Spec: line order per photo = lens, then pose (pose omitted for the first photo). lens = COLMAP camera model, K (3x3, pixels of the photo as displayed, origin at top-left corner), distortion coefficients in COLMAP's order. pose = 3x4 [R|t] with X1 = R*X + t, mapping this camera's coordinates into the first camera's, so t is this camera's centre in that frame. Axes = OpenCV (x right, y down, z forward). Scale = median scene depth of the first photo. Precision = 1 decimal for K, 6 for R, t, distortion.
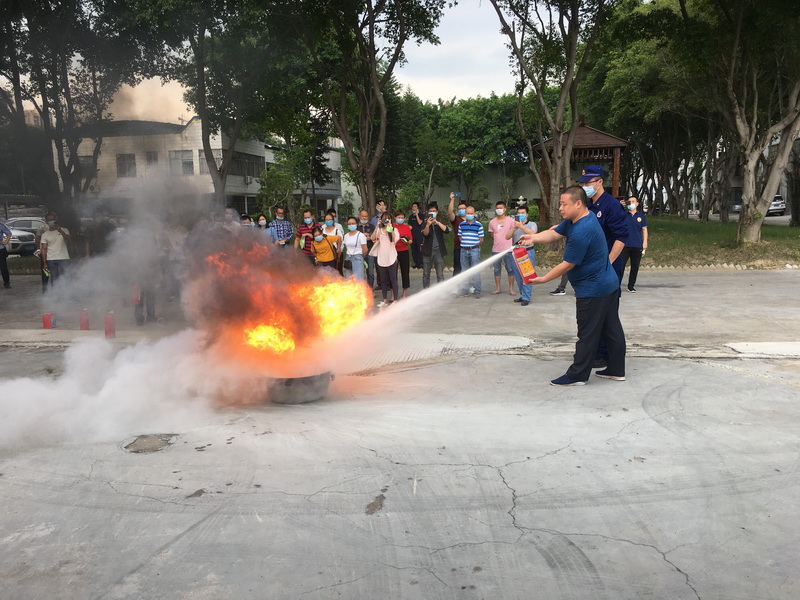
lens RADIAL K [[677.9, 0, 399.1], [0, 677.9, 301.9], [0, 0, 1]] dist [-0.002938, -0.011101]
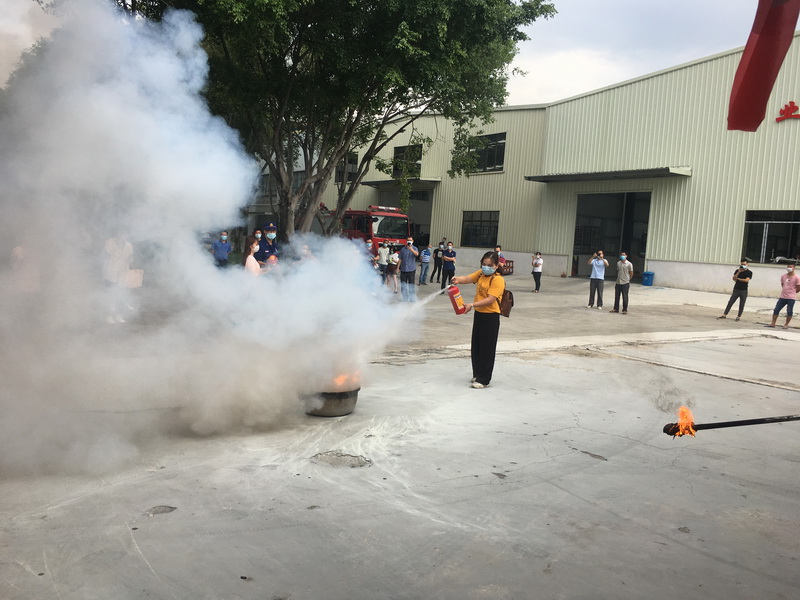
lens RADIAL K [[677.9, 0, 401.4], [0, 677.9, 299.9], [0, 0, 1]] dist [-0.002938, -0.011101]
pose [[0.683740, 0.008015, 0.729682, -1.403998], [0.020099, 0.999353, -0.029810, 0.003678], [-0.729449, 0.035048, 0.683137, 0.314206]]
